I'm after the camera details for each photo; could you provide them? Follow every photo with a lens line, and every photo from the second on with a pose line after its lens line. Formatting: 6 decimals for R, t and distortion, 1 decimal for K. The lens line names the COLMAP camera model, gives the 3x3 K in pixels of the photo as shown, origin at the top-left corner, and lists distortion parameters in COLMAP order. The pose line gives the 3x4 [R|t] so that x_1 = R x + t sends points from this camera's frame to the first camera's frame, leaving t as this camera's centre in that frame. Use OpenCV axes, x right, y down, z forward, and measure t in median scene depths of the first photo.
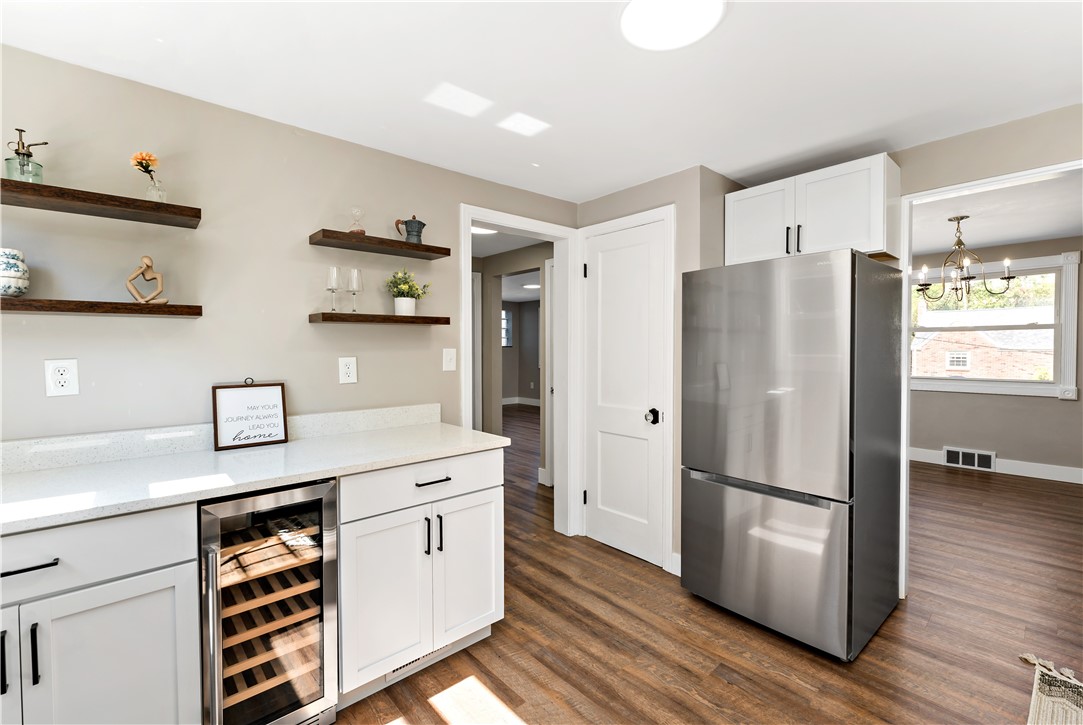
lens RADIAL K [[469.0, 0, 537.8], [0, 469.0, 356.4], [0, 0, 1]] dist [-0.003697, -0.000625]
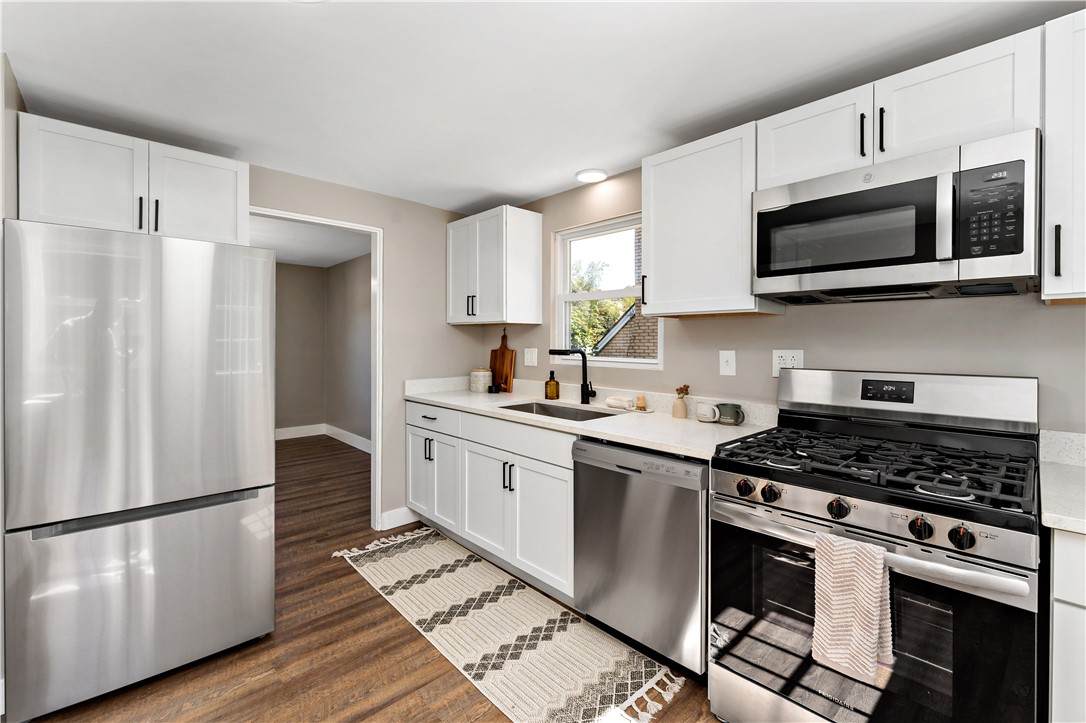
lens RADIAL K [[467.6, 0, 550.6], [0, 467.6, 343.3], [0, 0, 1]] dist [-0.002348, 0.000102]
pose [[-0.047051, -0.004153, 0.998884, -0.908335], [0.007347, 0.999963, 0.004504, -0.031099], [-0.998865, 0.007551, -0.047019, 0.822684]]
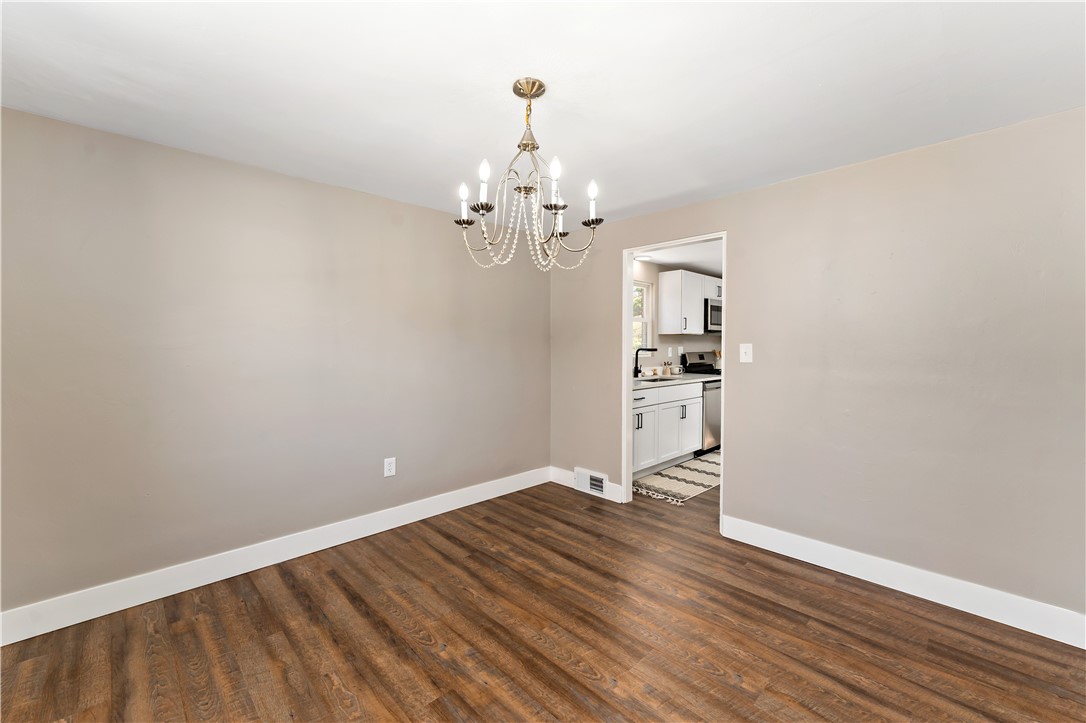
lens RADIAL K [[445.6, 0, 543.9], [0, 445.6, 363.7], [0, 0, 1]] dist [-0.002579, -0.000231]
pose [[-0.998497, 0.009508, -0.053980, 3.589734], [0.006455, 0.998384, 0.056457, -0.100119], [0.054430, 0.056023, -0.996945, 5.838966]]
